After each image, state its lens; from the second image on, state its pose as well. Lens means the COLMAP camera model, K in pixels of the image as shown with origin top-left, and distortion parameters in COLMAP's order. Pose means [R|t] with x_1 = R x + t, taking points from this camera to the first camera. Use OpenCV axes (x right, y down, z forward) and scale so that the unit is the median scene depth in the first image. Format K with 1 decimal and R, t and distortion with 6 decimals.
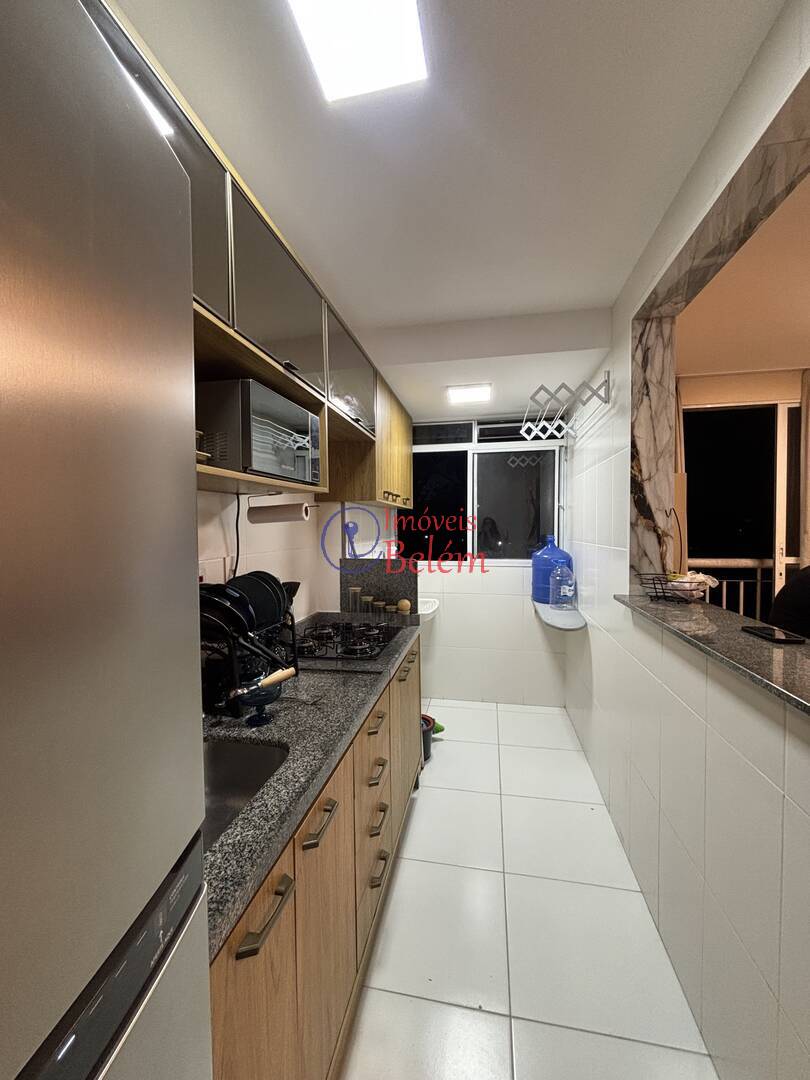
lens RADIAL K [[433.9, 0, 409.0], [0, 433.9, 540.0], [0, 0, 1]] dist [0.010891, 0.000207]
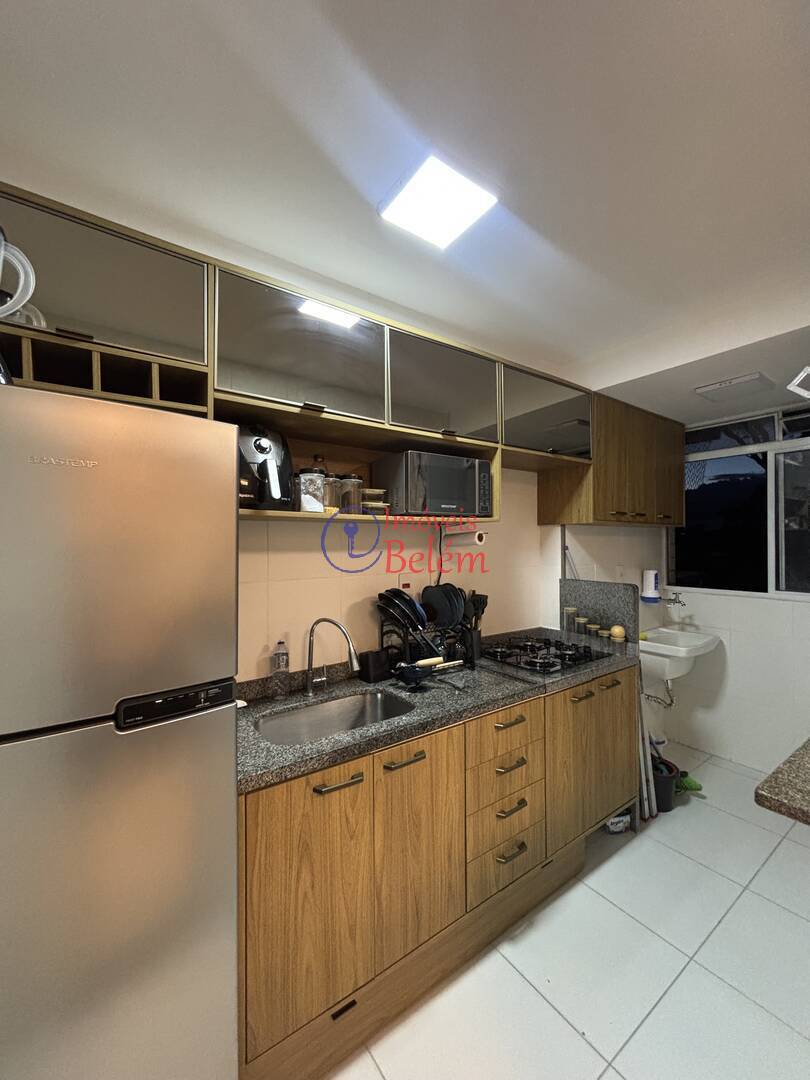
lens RADIAL K [[433.6, 0, 402.0], [0, 433.6, 538.9], [0, 0, 1]] dist [0.000677, 0.000769]
pose [[0.717785, -0.003037, -0.696258, 0.390100], [-0.025346, 0.999214, -0.030489, -0.015940], [0.695803, 0.039532, 0.717144, -0.029492]]
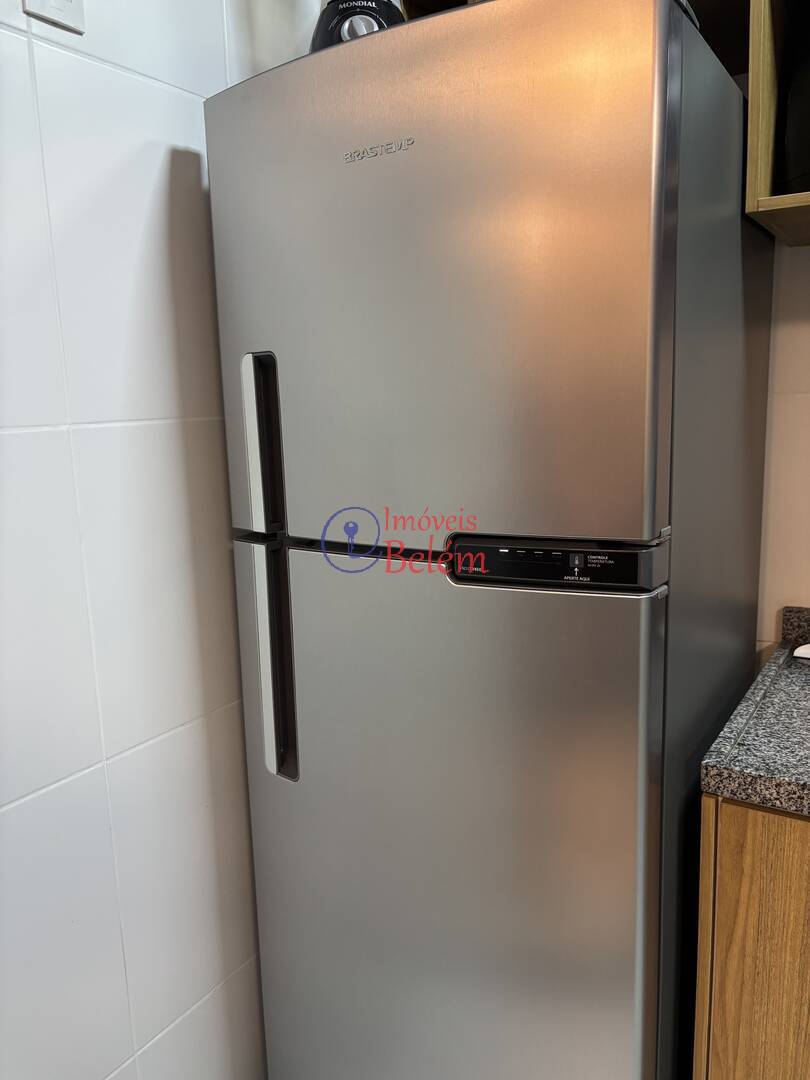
lens RADIAL K [[830.2, 0, 402.5], [0, 830.2, 545.5], [0, 0, 1]] dist [0.073477, -0.104394]
pose [[-0.374660, 0.180062, -0.909509, 0.379691], [0.004884, 0.981330, 0.192269, 0.043902], [0.927149, 0.067593, -0.368545, 0.250541]]
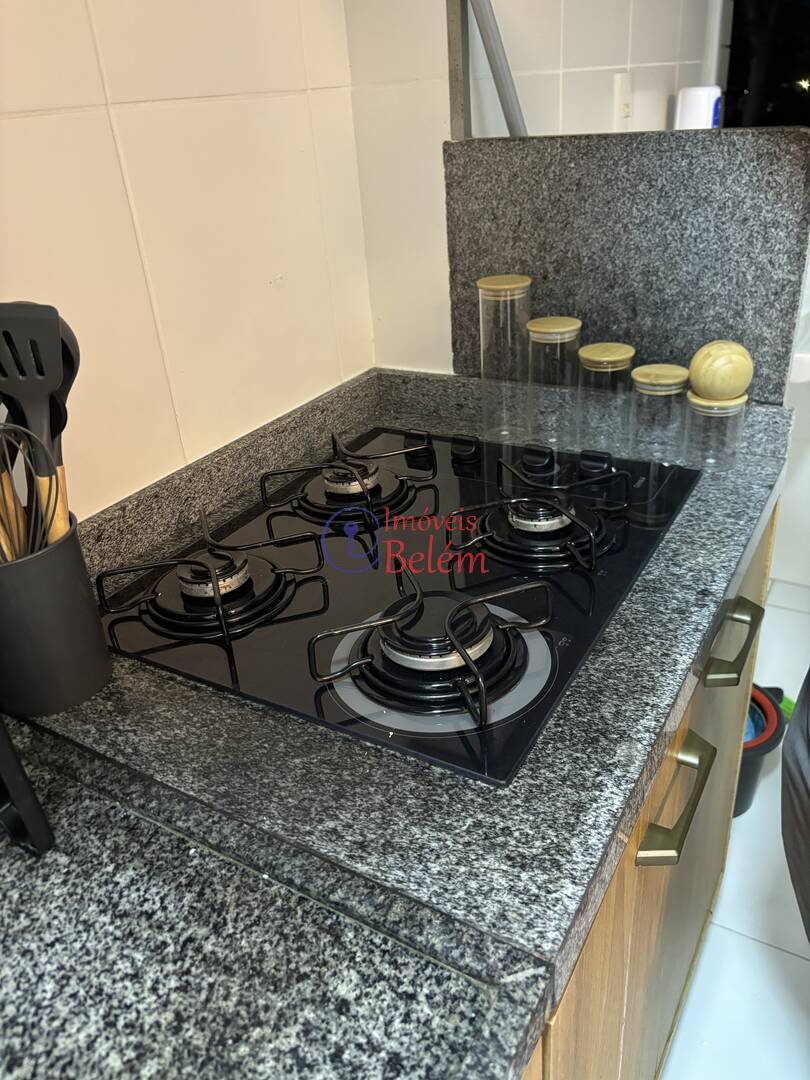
lens RADIAL K [[830.2, 0, 402.5], [0, 830.2, 545.5], [0, 0, 1]] dist [0.073477, -0.104394]
pose [[0.934983, 0.111488, -0.336715, -0.010588], [0.057977, 0.888510, 0.455179, 0.038975], [0.349921, -0.445107, 0.824278, 0.703568]]
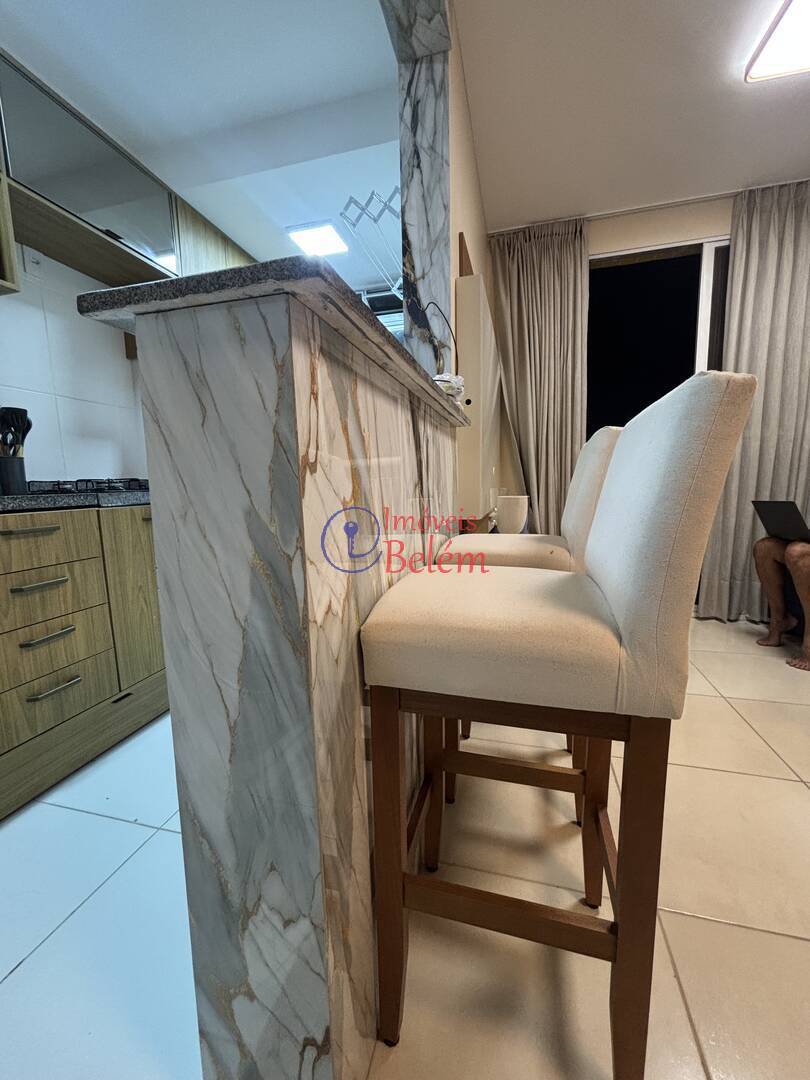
lens RADIAL K [[438.6, 0, 405.0], [0, 438.6, 538.0], [0, 0, 1]] dist [-0.013442, 0.015046]
pose [[0.997027, -0.003360, -0.076982, 0.567343], [0.010830, 0.995243, 0.096818, 0.266159], [0.076290, -0.097363, 0.992321, 0.123080]]
